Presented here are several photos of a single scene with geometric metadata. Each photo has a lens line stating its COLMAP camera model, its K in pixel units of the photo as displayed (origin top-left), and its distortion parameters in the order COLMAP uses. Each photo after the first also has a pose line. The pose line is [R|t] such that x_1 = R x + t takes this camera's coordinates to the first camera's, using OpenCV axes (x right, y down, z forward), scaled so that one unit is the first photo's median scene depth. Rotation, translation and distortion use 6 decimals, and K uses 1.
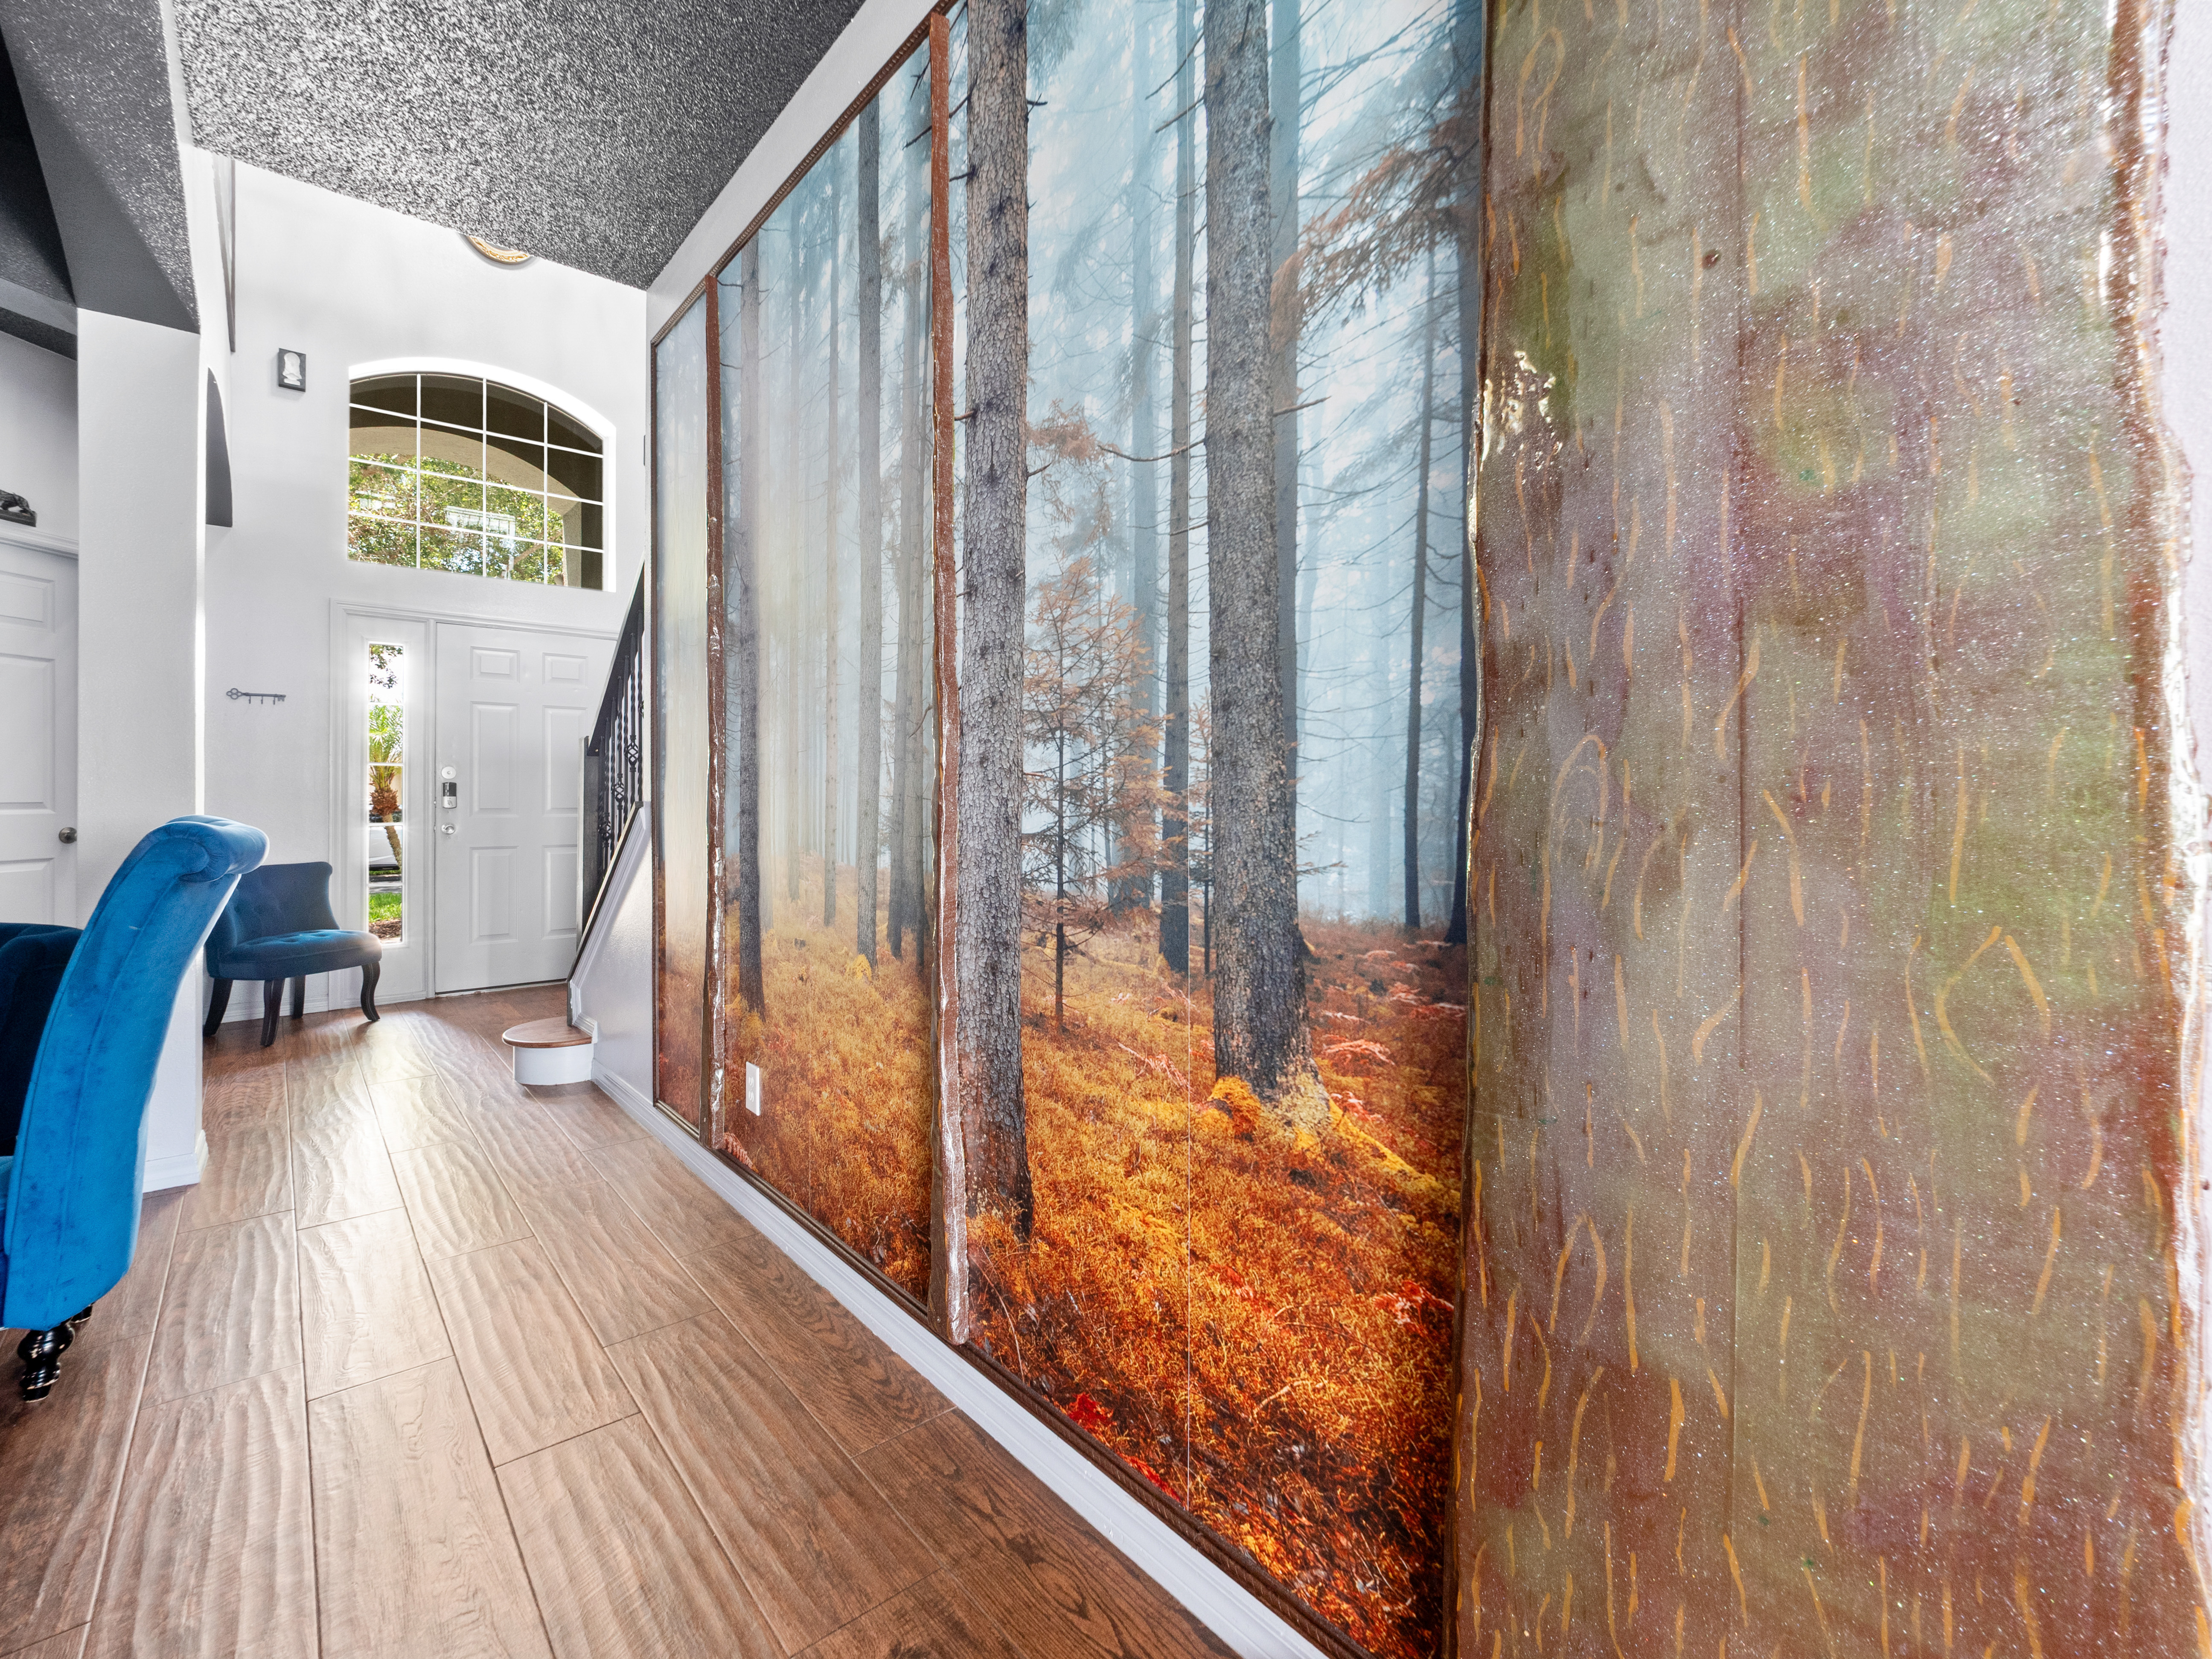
lens RADIAL K [[948.3, 0, 1082.9], [0, 948.3, 811.1], [0, 0, 1]] dist [-0.011209, 0.000802]
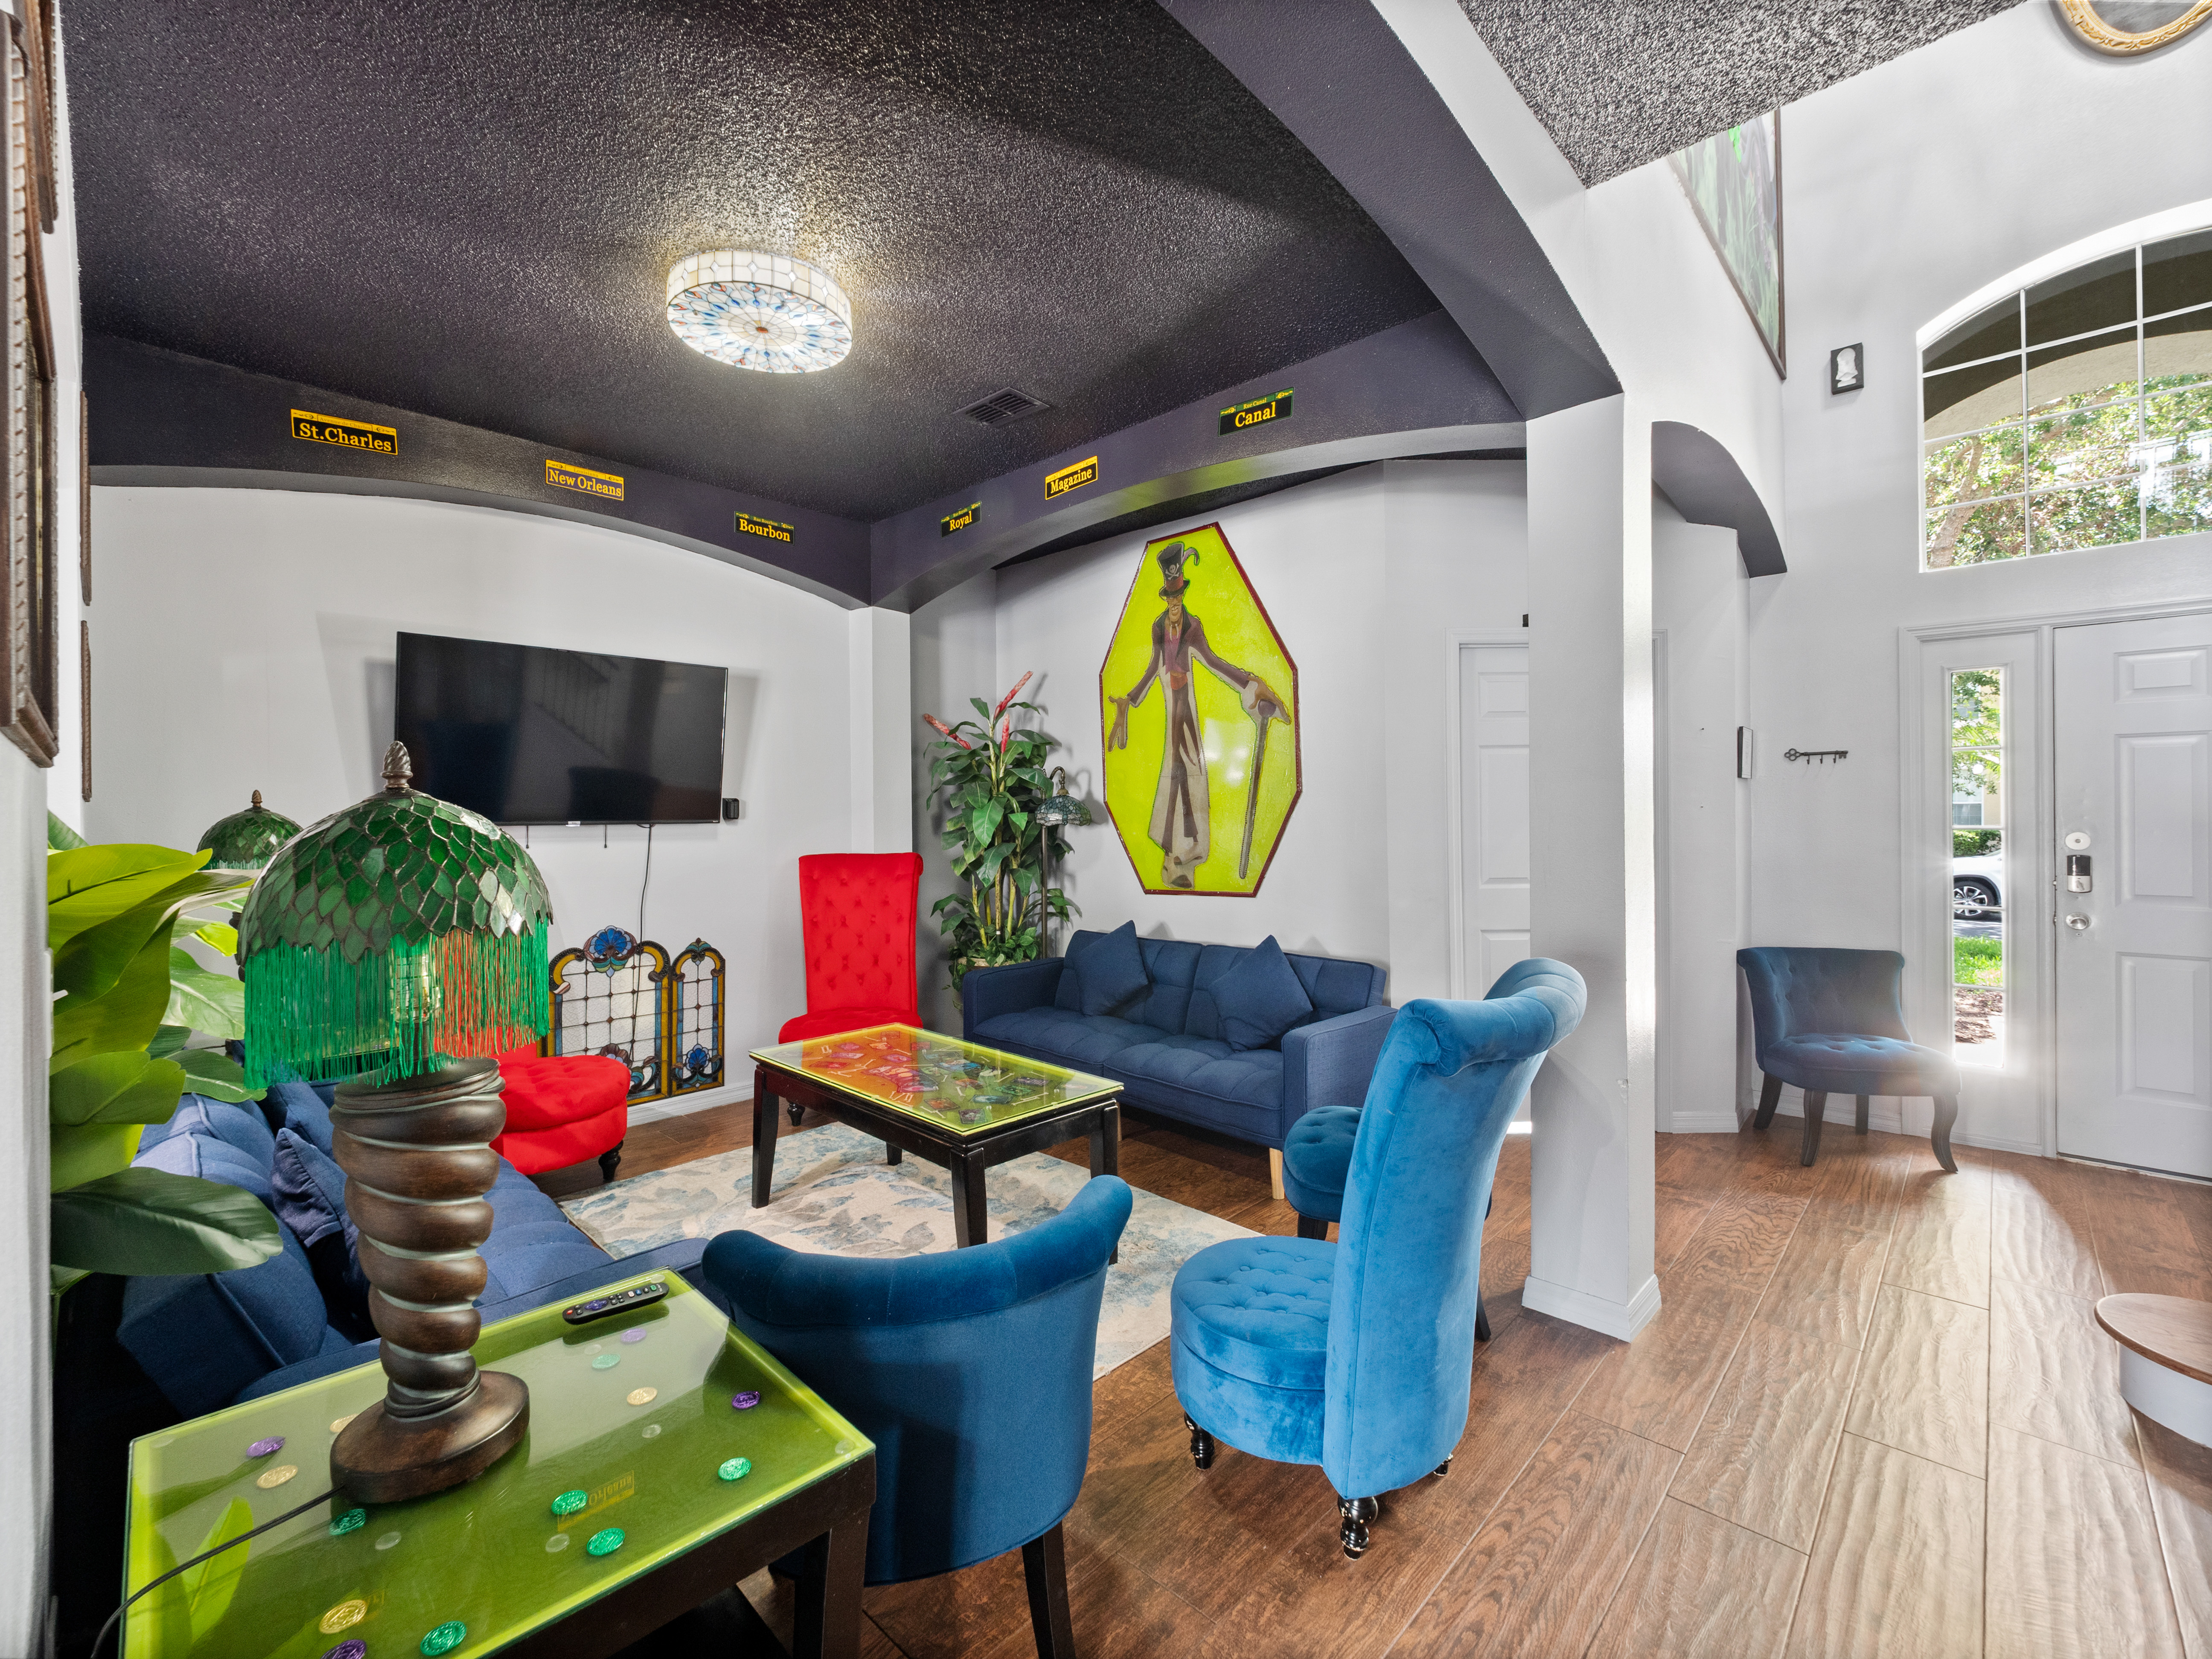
lens RADIAL K [[948.3, 0, 1086.6], [0, 948.3, 813.3], [0, 0, 1]] dist [-0.011209, 0.000802]
pose [[0.082683, -0.005247, -0.996562, -0.053641], [-0.004685, 0.999973, -0.005653, -0.059171], [0.996565, 0.005136, 0.082657, 0.244177]]
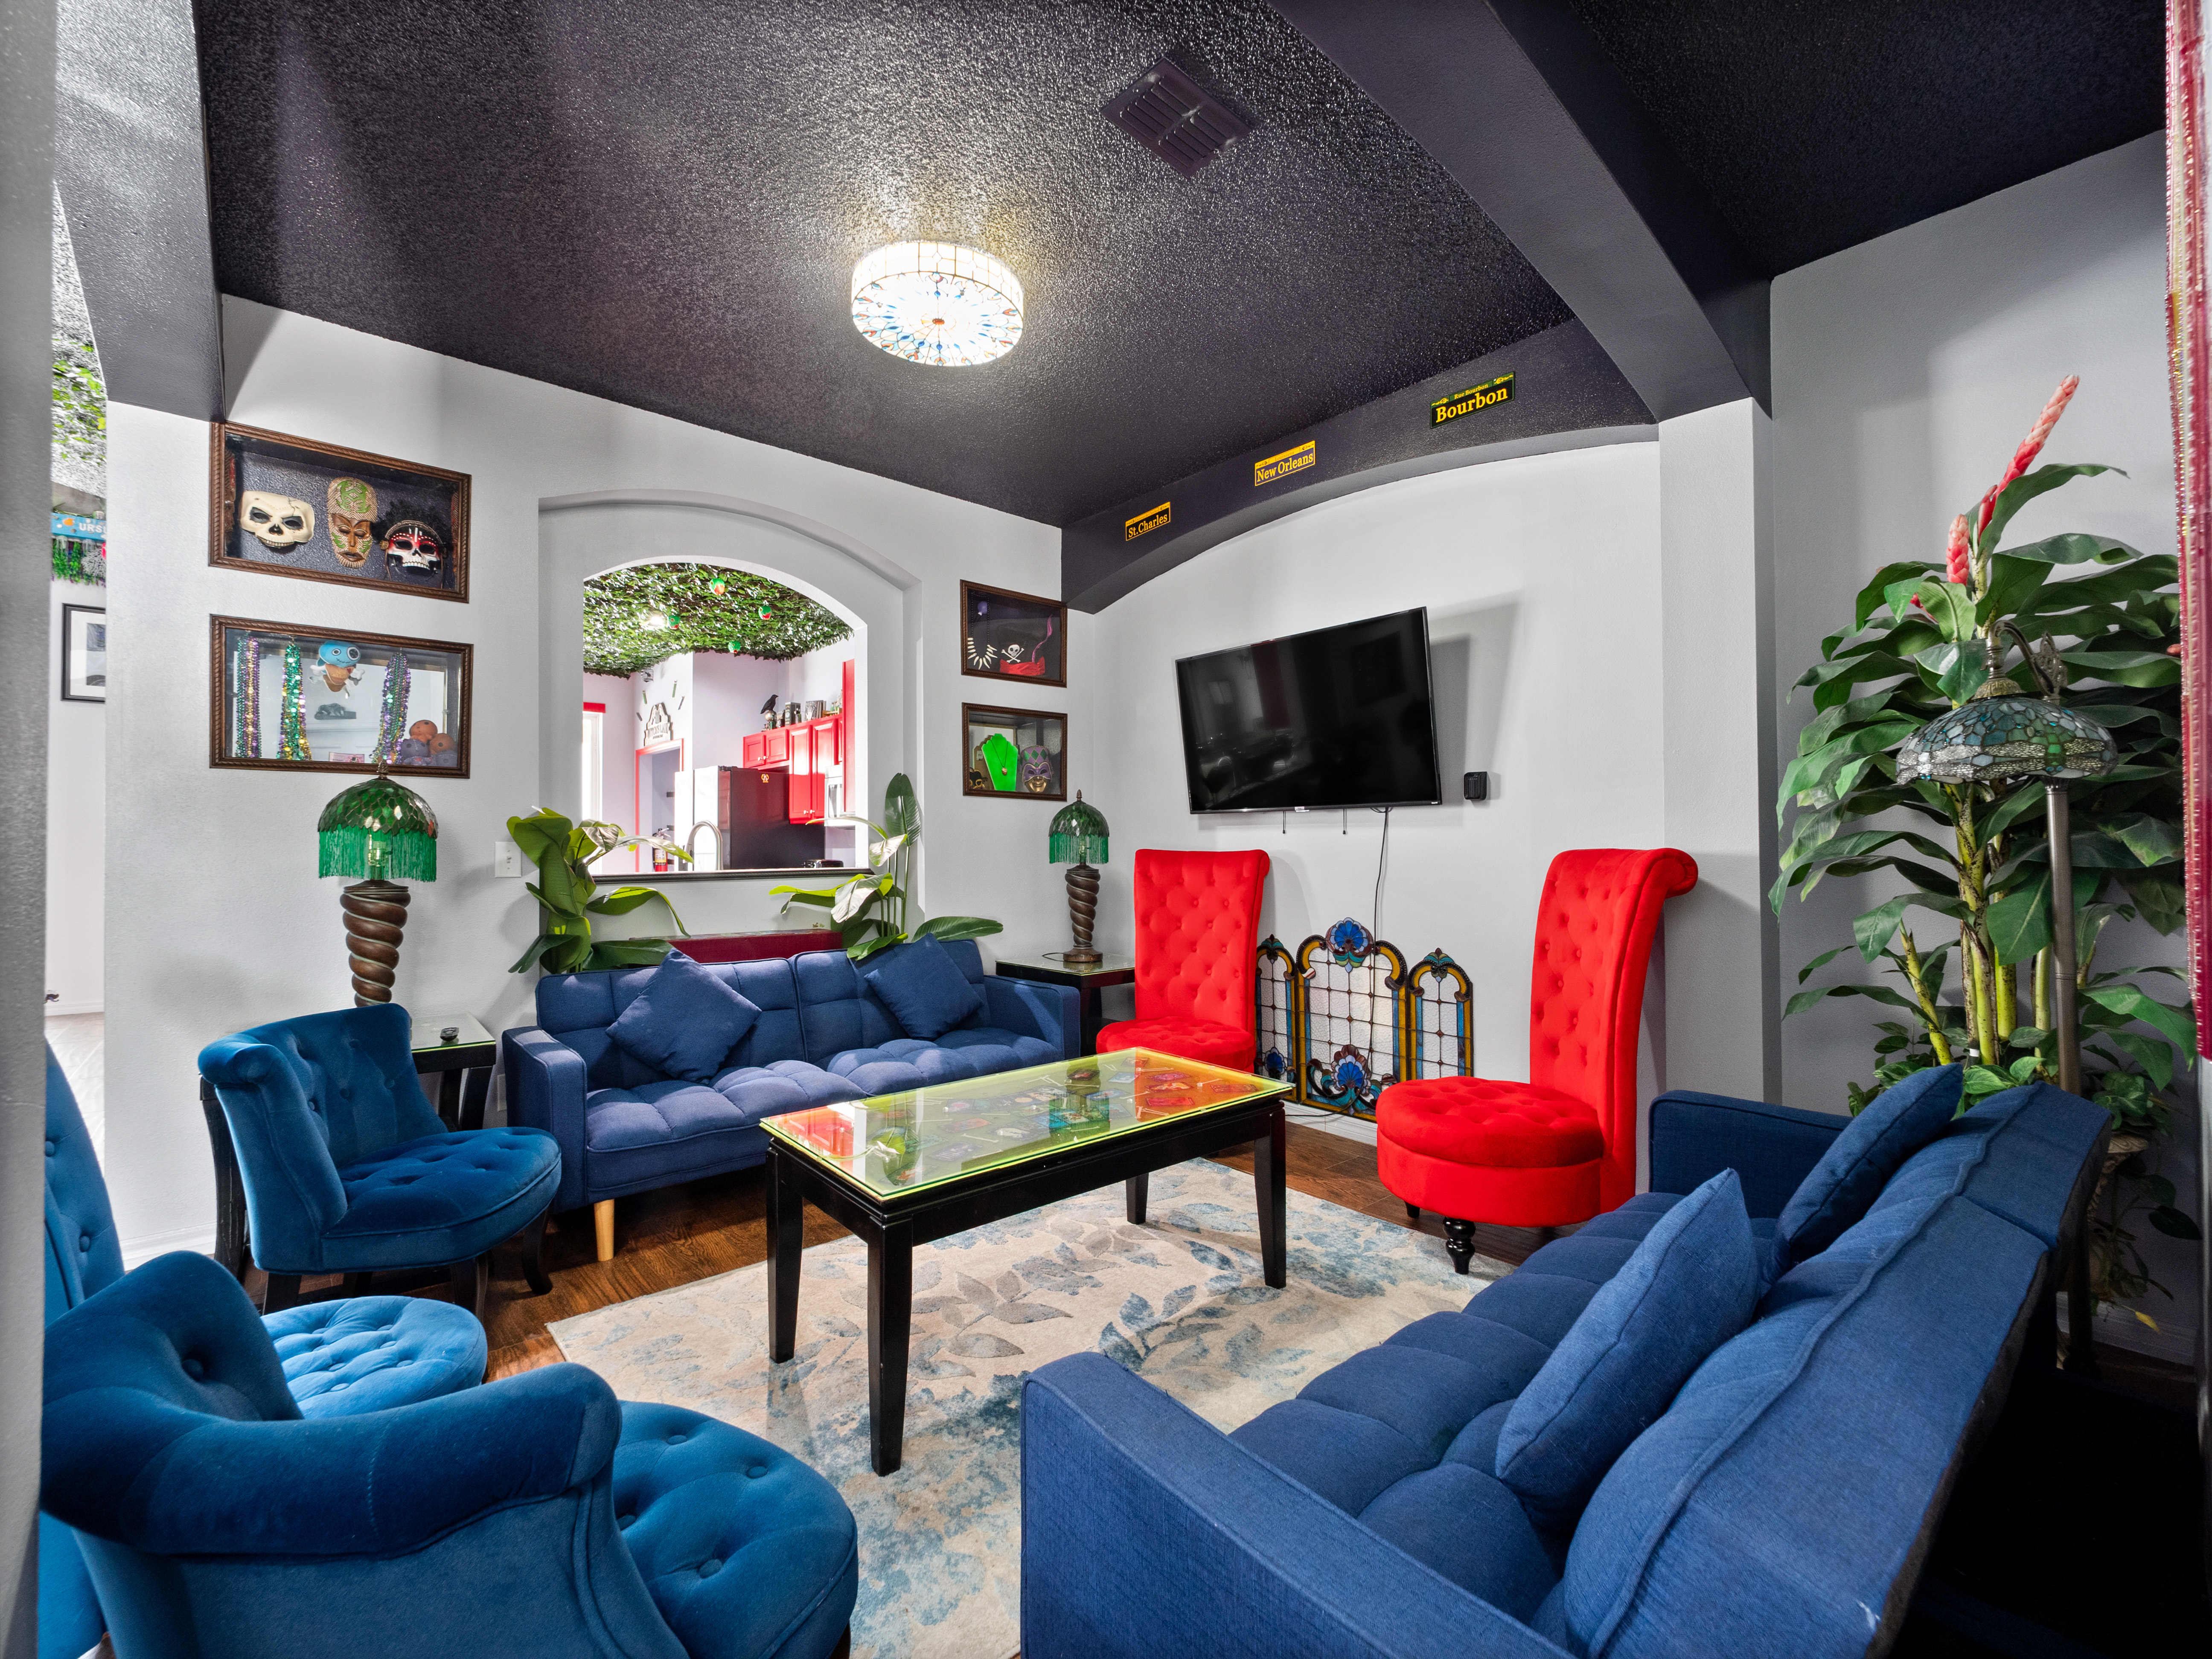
lens RADIAL K [[948.3, 0, 1113.1], [0, 948.3, 833.1], [0, 0, 1]] dist [-0.011209, 0.000802]
pose [[-0.999768, 0.000847, 0.021522, -0.569187], [0.000846, 1.000000, -0.000081, -0.039232], [-0.021522, -0.000062, -0.999768, 0.569580]]
